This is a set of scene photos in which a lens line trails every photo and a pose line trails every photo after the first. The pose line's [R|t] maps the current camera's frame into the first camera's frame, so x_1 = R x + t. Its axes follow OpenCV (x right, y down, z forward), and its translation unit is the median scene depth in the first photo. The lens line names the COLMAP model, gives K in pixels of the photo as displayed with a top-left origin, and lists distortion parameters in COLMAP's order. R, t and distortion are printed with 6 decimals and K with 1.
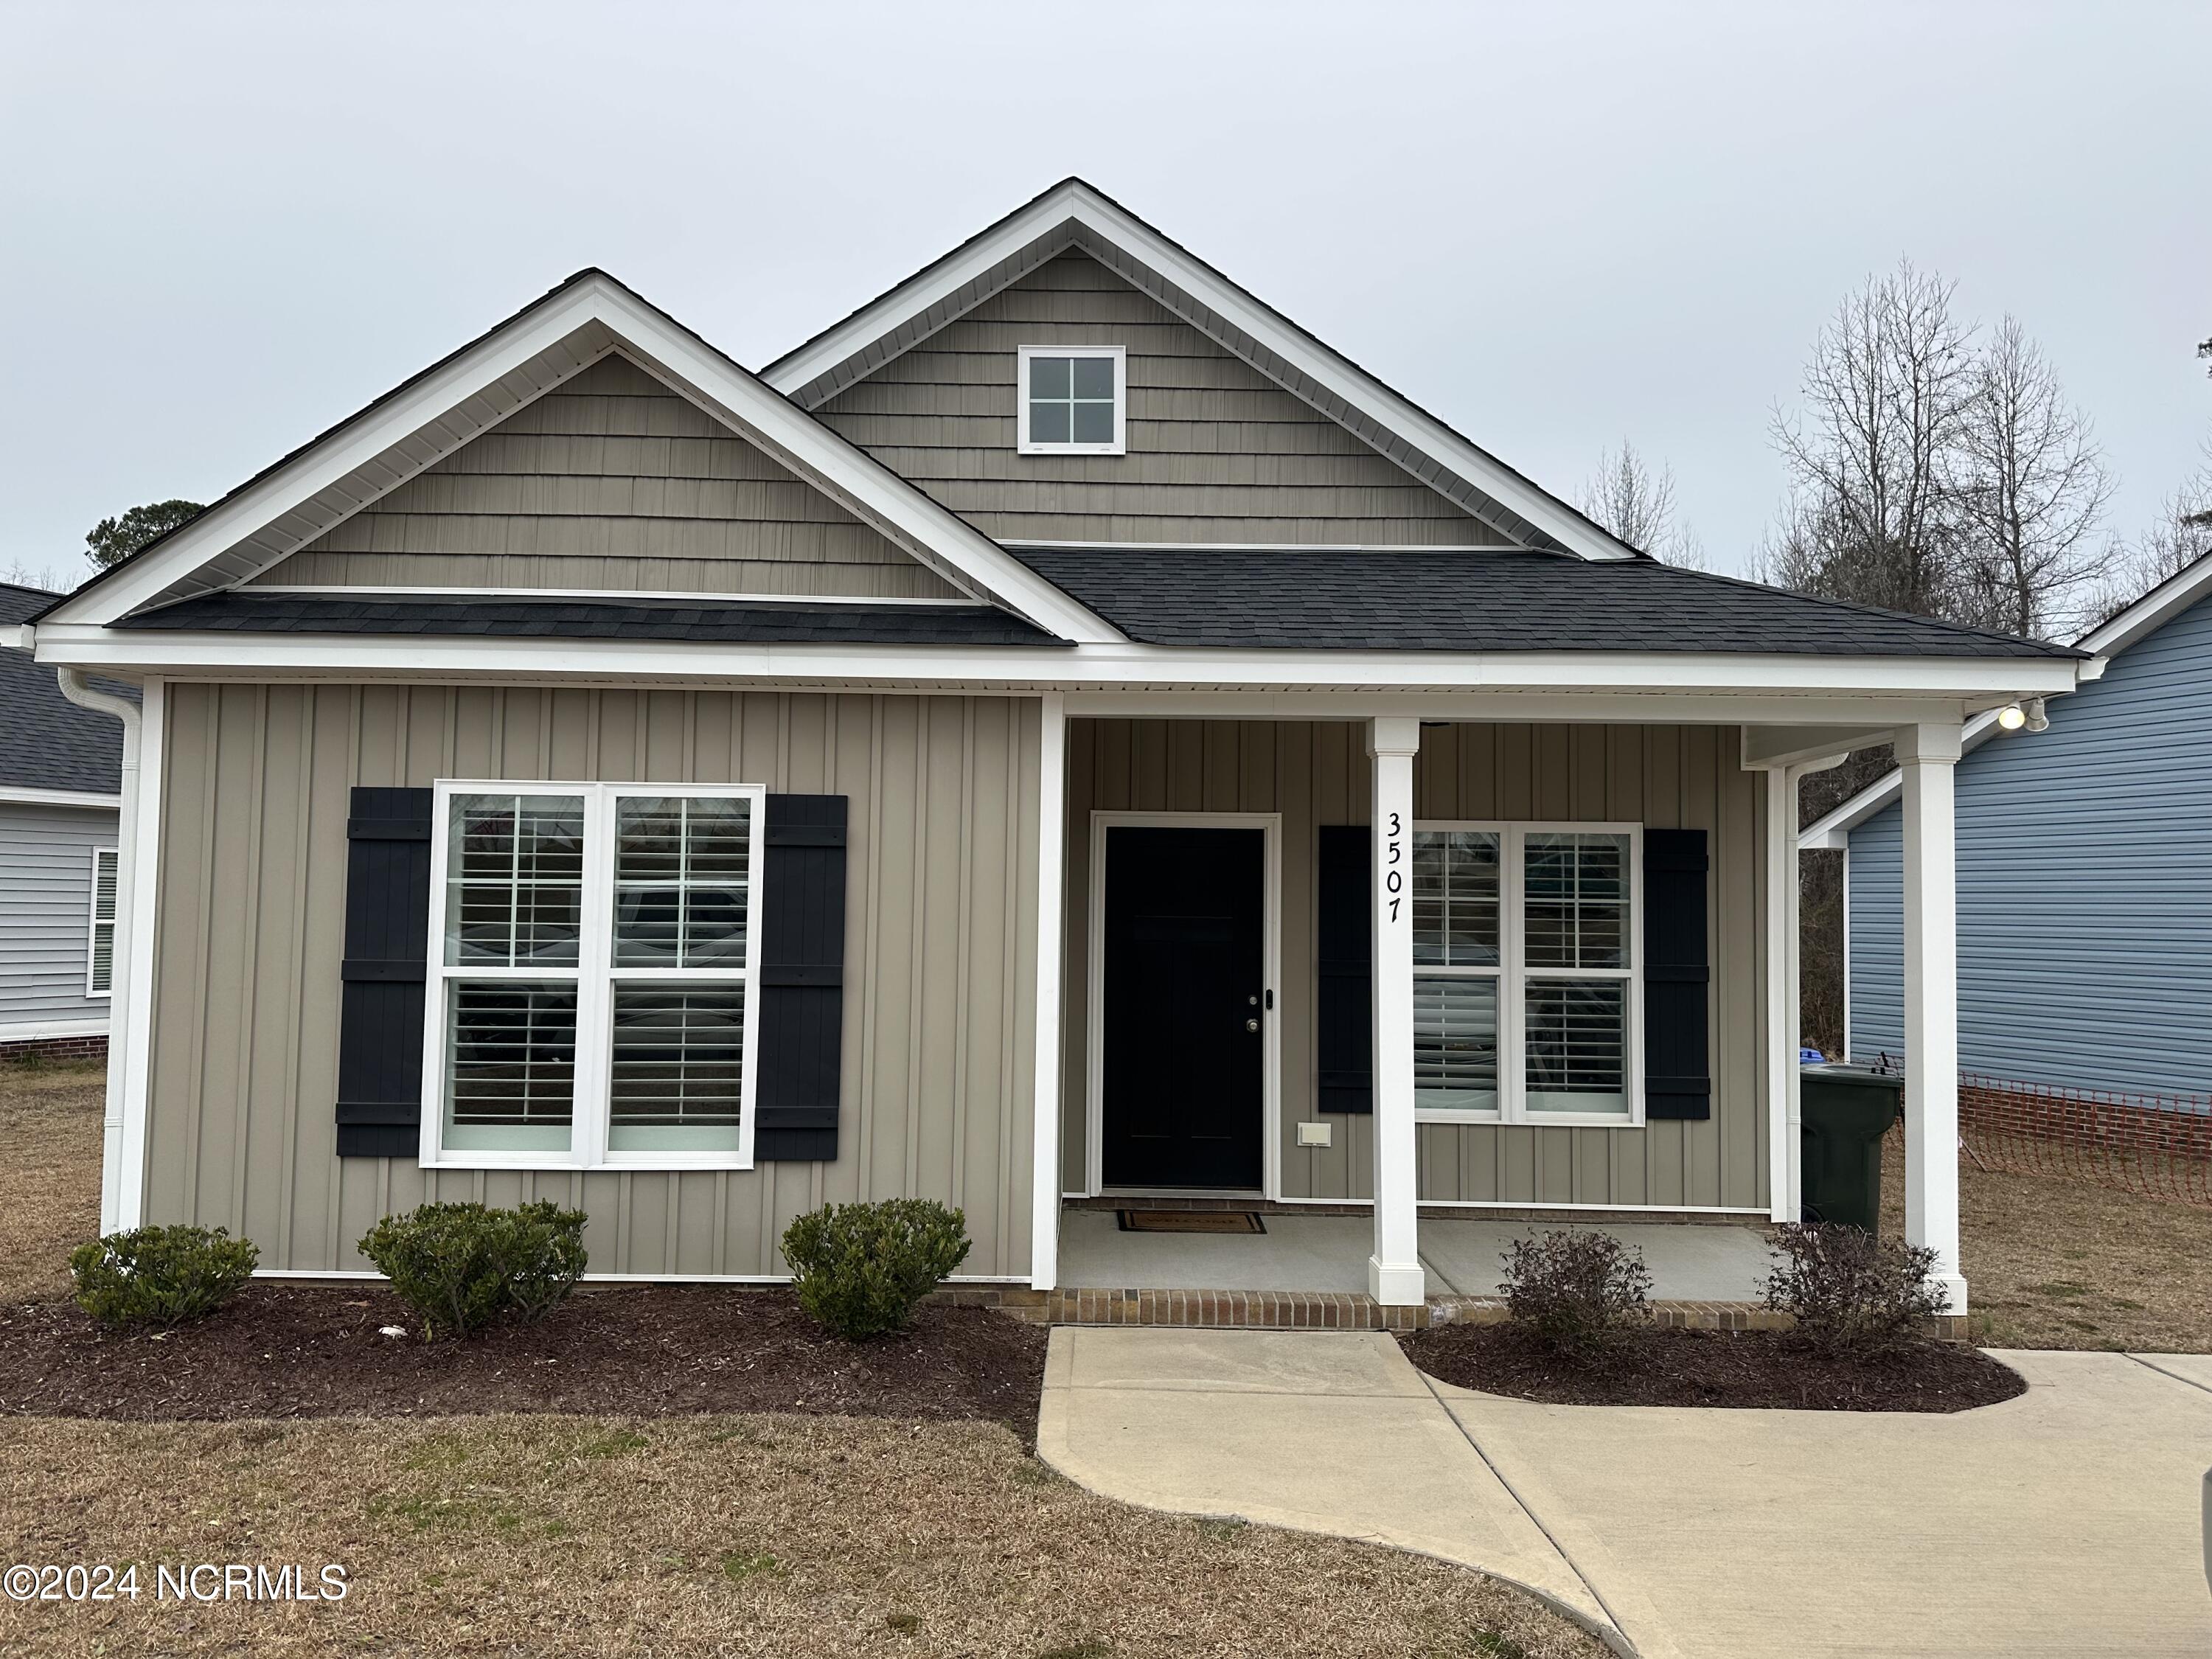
lens RADIAL K [[1553.5, 0, 1104.0], [0, 1553.5, 812.2], [0, 0, 1]] dist [0.125383, -0.187776]
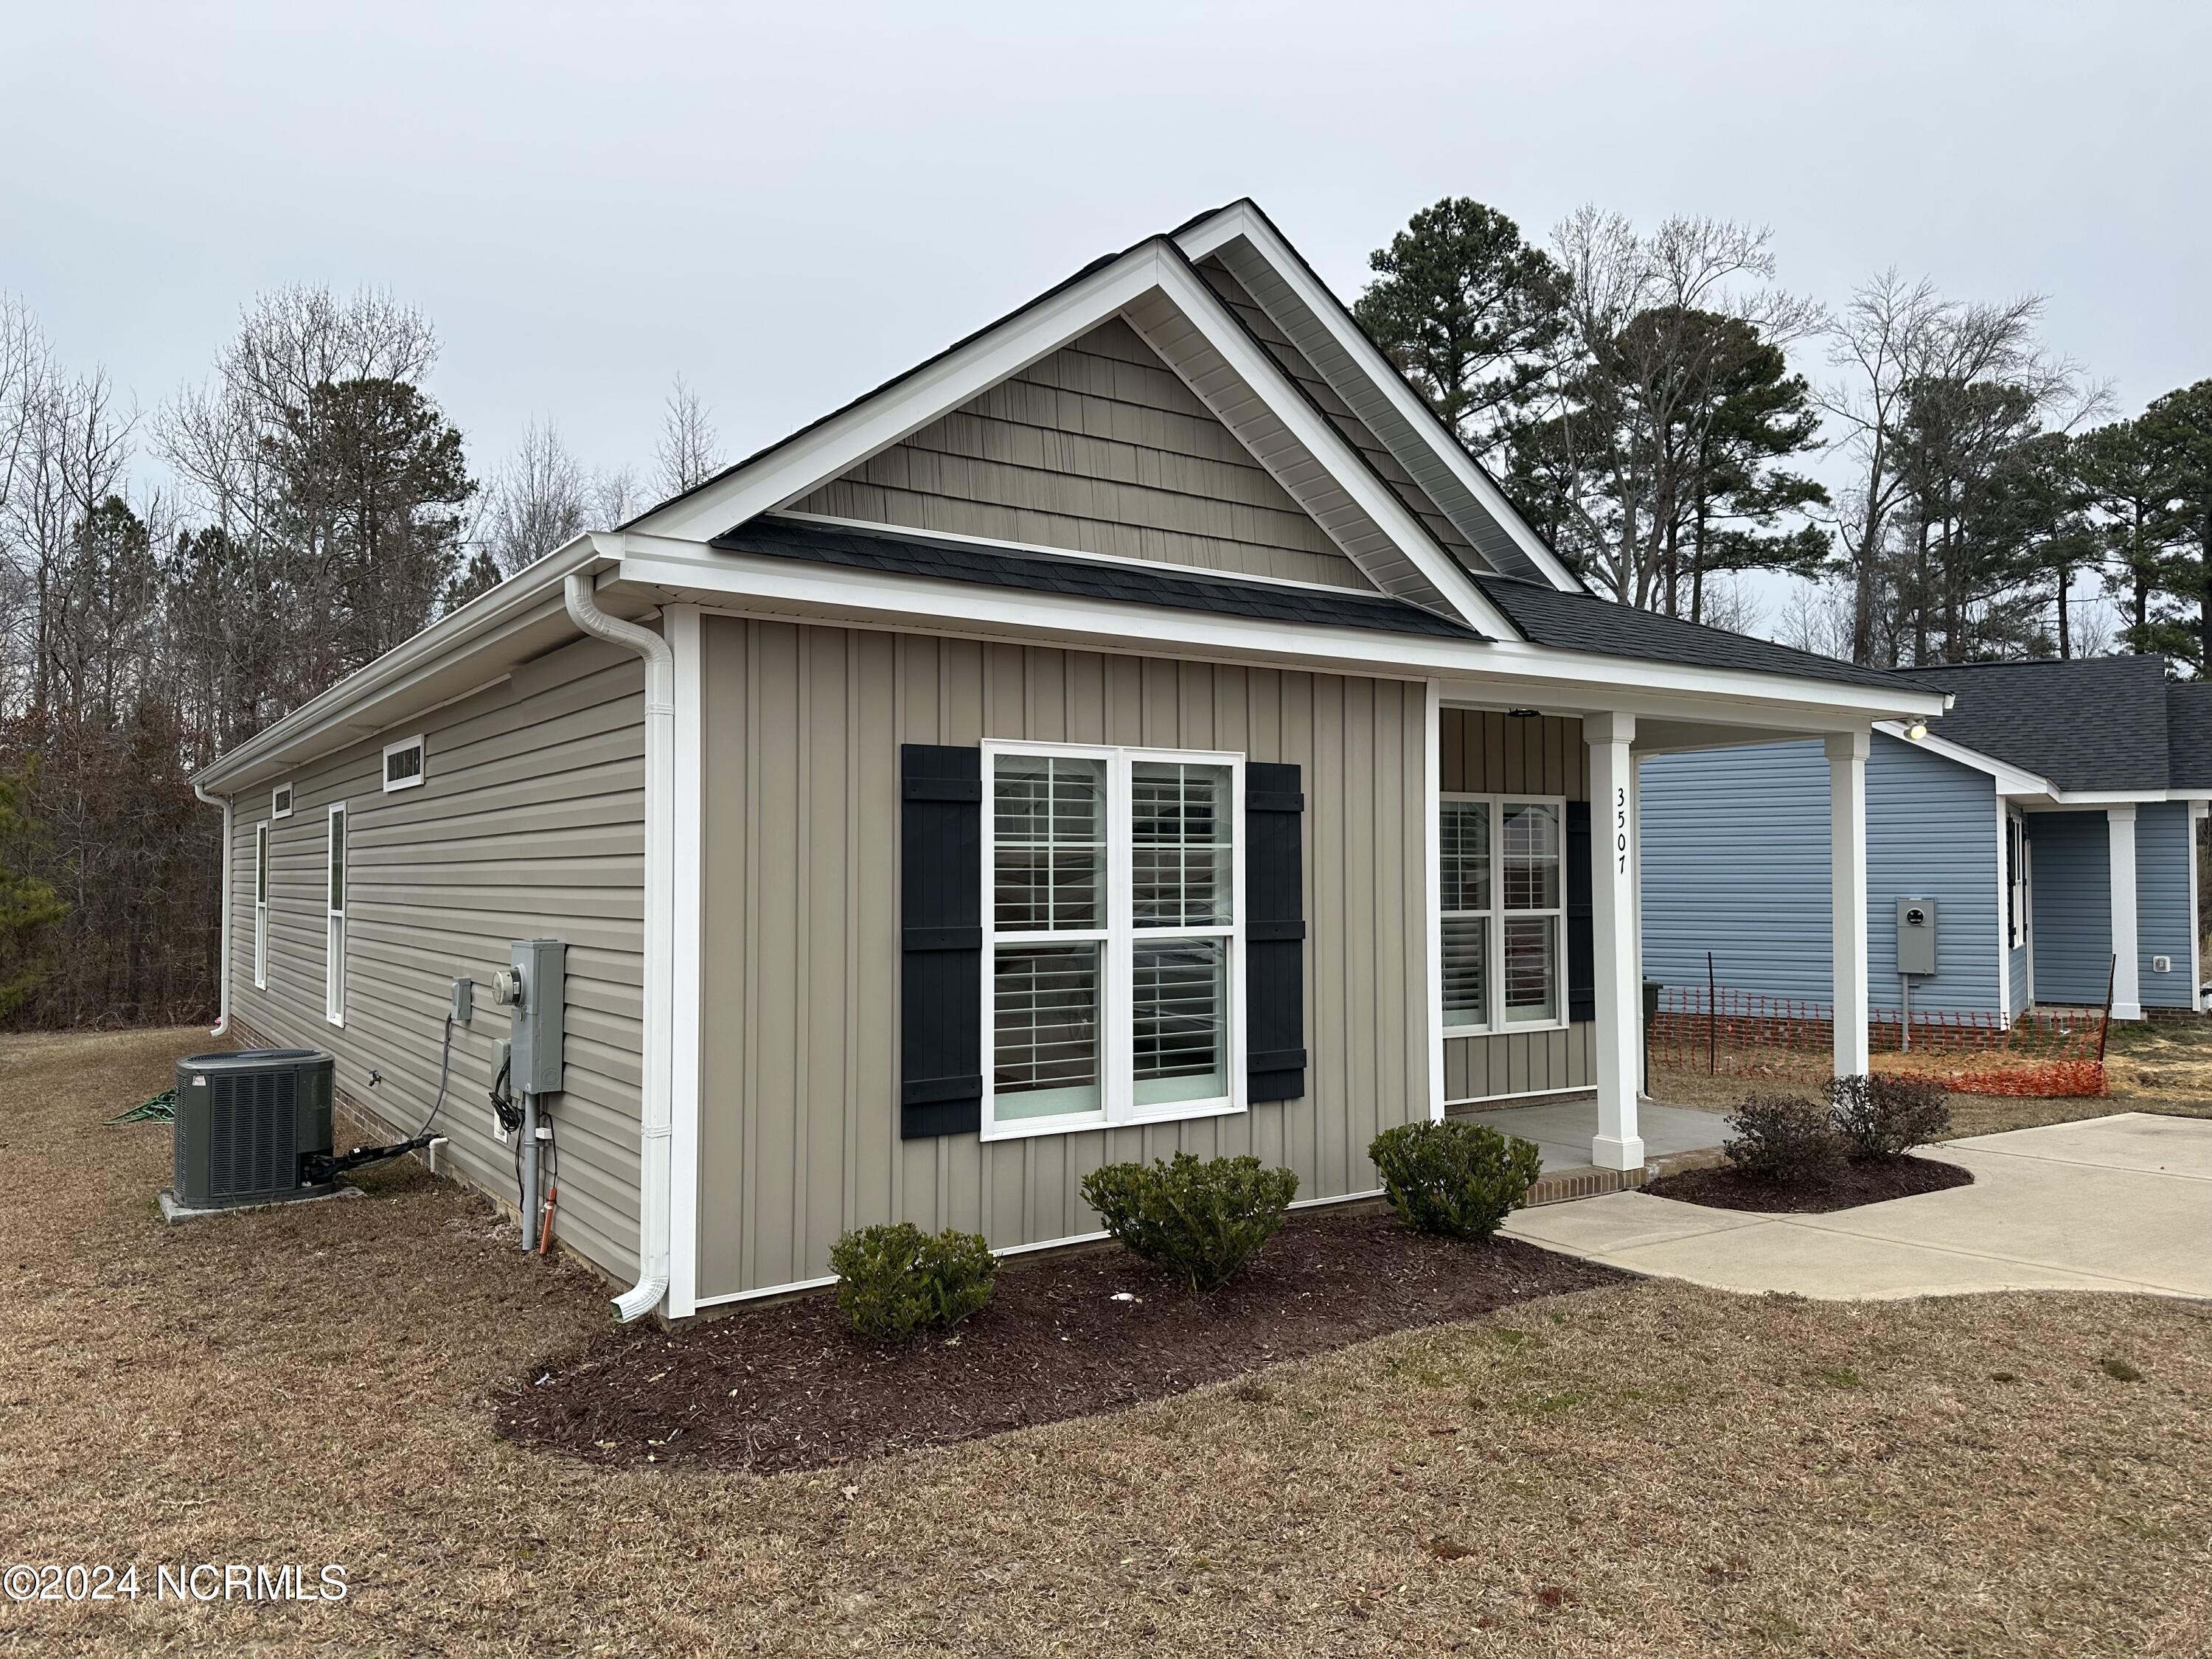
lens RADIAL K [[1553.5, 0, 1104.0], [0, 1553.5, 812.2], [0, 0, 1]] dist [0.125383, -0.187776]
pose [[0.834024, 0.006497, 0.551690, -0.876524], [-0.019780, 0.999640, 0.018130, 0.005248], [-0.551374, -0.026033, 0.833852, 0.167114]]
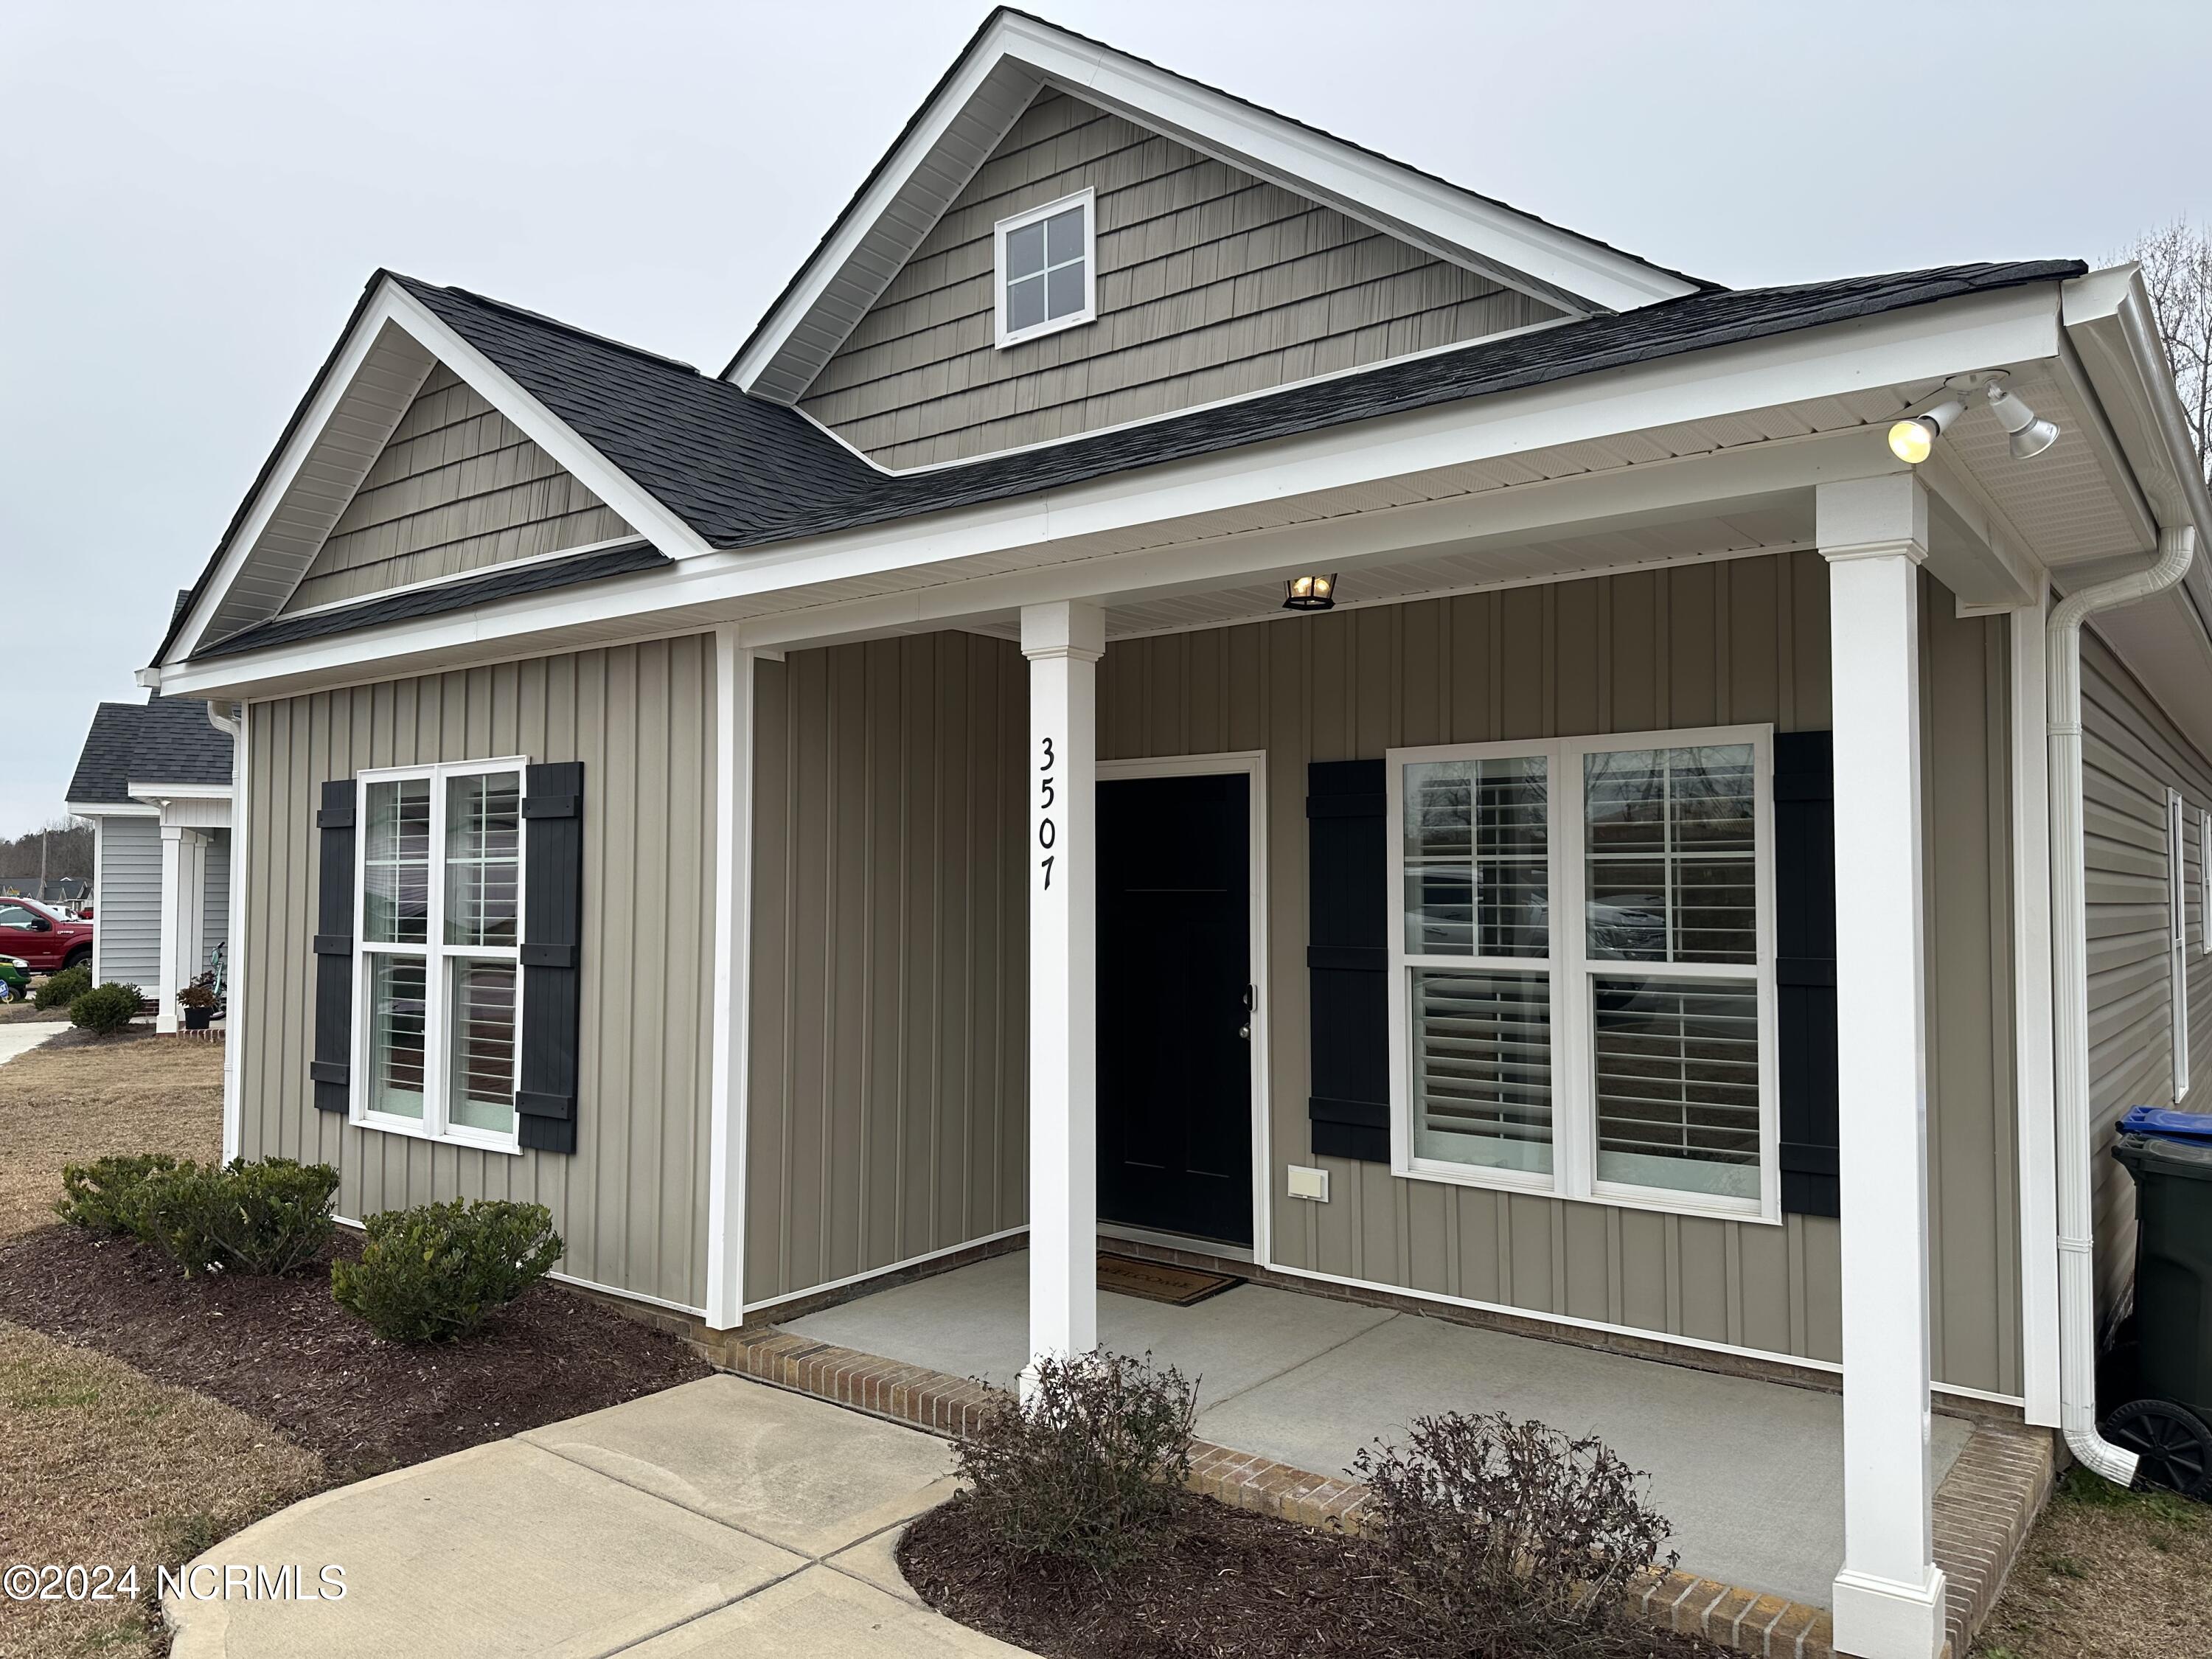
lens RADIAL K [[1561.2, 0, 1104.1], [0, 1561.2, 817.2], [0, 0, 1]] dist [0.065644, -0.073260]
pose [[0.781814, -0.042172, -0.622084, 0.654370], [0.047987, 0.998821, -0.007403, 0.043973], [0.621662, -0.024064, 0.782916, 0.460163]]
